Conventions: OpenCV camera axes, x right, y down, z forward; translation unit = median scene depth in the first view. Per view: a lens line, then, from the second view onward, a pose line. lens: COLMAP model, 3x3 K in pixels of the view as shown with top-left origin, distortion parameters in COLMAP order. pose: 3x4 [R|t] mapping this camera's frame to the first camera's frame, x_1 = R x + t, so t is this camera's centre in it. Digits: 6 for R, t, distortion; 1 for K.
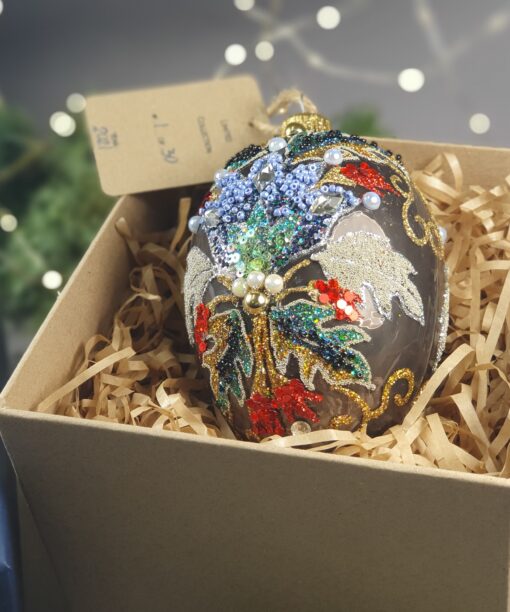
lens RADIAL K [[1278.9, 0, 293.2], [0, 1278.9, 275.9], [0, 0, 1]] dist [0.022048, 0.000000]
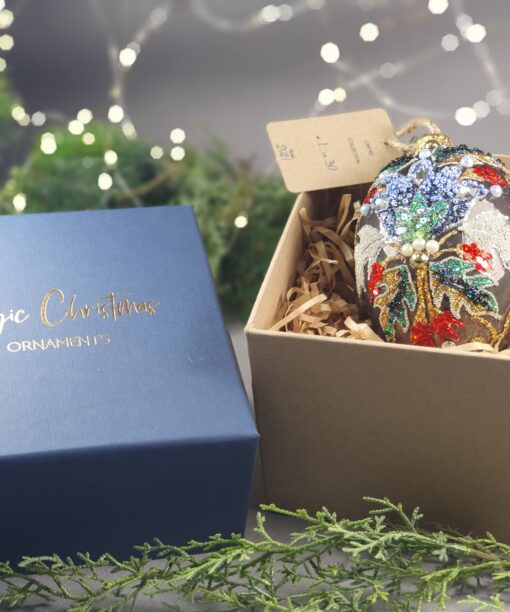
lens RADIAL K [[1278.9, 0, 208.4], [0, 1278.9, 320.1], [0, 0, 1]] dist [0.022048, 0.000000]
pose [[0.999996, 0.001693, -0.002147, -0.264677], [-0.001710, 0.999966, -0.008055, 0.101161], [0.002134, 0.008058, 0.999965, -0.464709]]
